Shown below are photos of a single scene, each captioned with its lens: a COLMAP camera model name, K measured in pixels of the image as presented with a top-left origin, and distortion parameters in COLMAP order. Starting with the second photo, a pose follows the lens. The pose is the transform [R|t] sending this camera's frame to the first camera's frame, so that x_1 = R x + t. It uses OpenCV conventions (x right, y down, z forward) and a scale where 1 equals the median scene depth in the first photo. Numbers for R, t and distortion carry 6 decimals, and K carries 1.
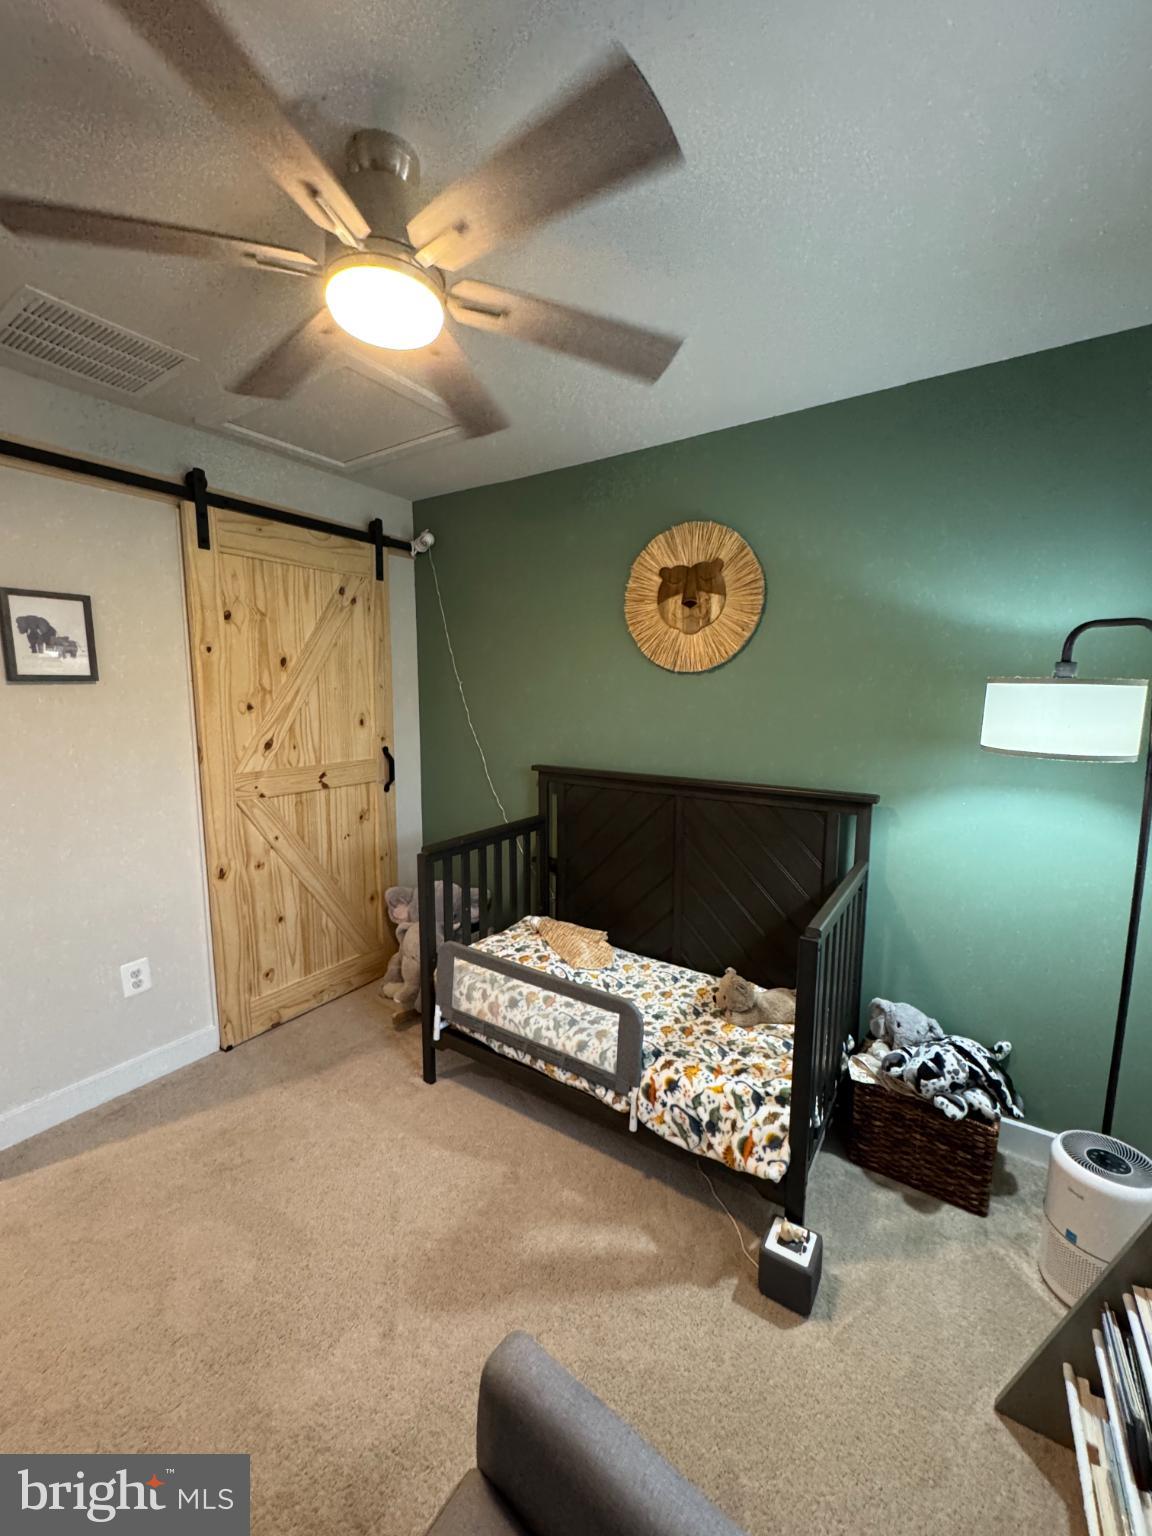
lens RADIAL K [[618.6, 0, 576.6], [0, 618.6, 771.9], [0, 0, 1]] dist [-0.000424, 0.000162]
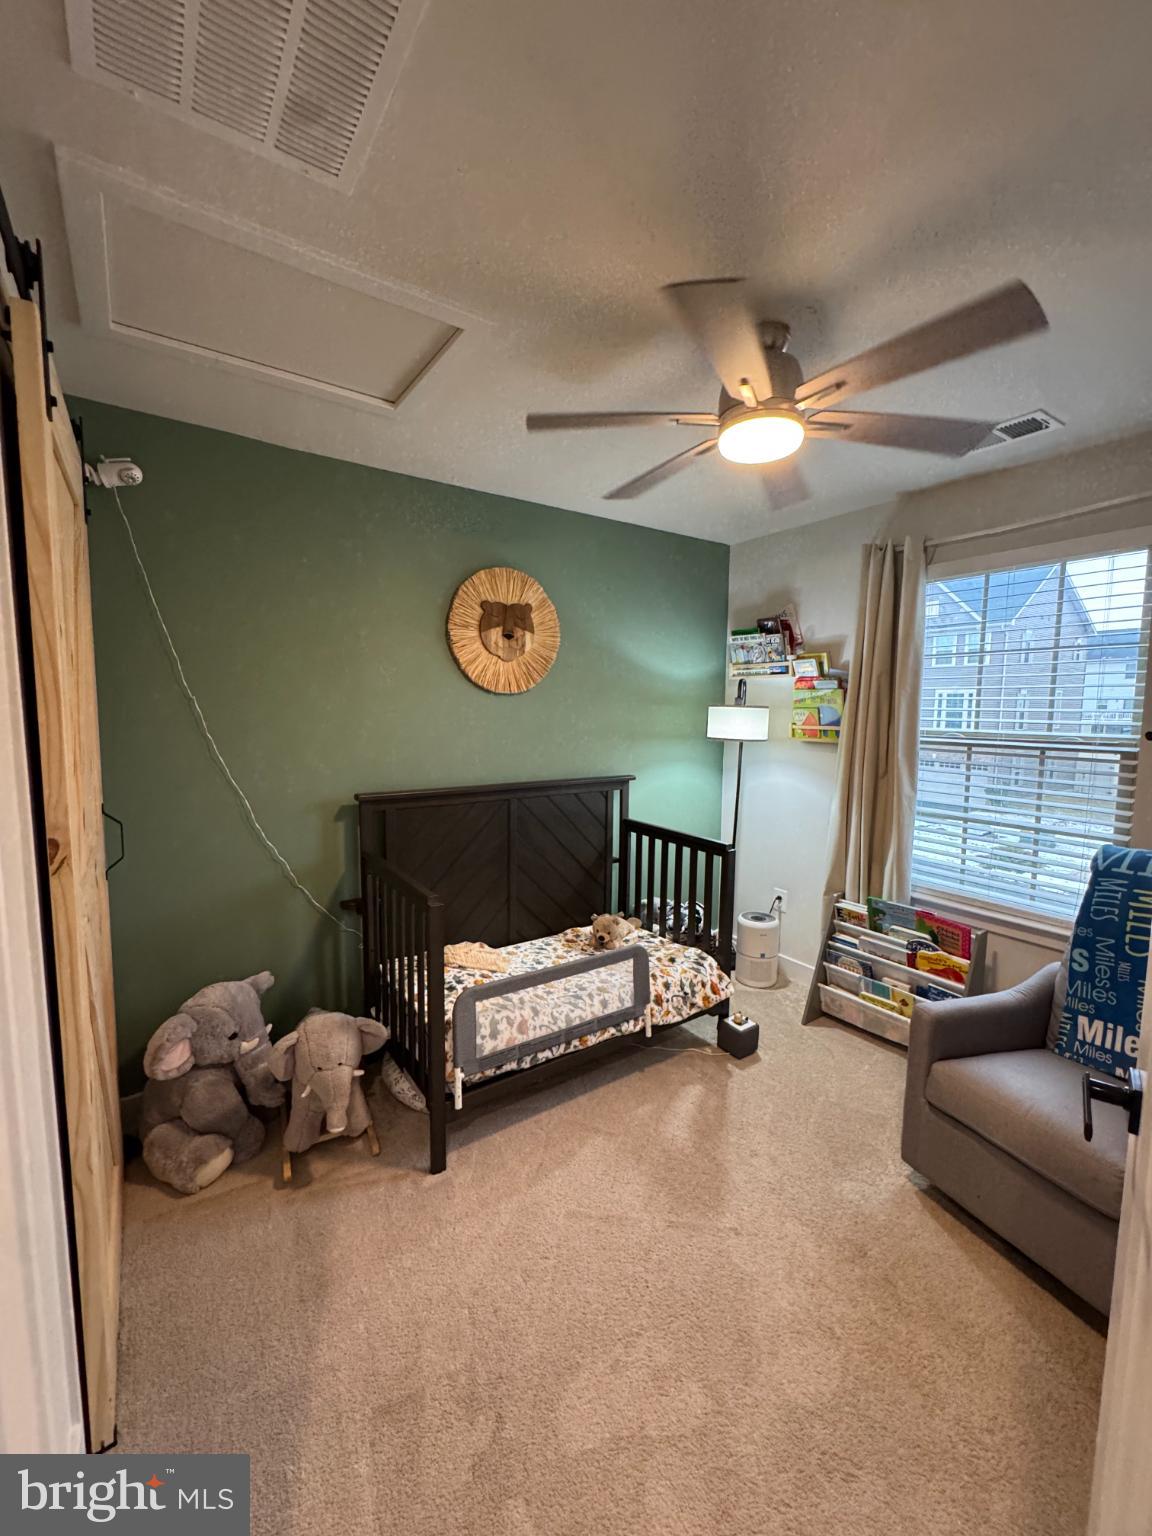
lens RADIAL K [[618.6, 0, 576.6], [0, 618.6, 771.9], [0, 0, 1]] dist [-0.000424, 0.000162]
pose [[0.362823, -0.101473, 0.926317, -1.000833], [0.112074, 0.991590, 0.064726, -0.085432], [-0.925094, 0.080332, 0.371144, 0.516092]]
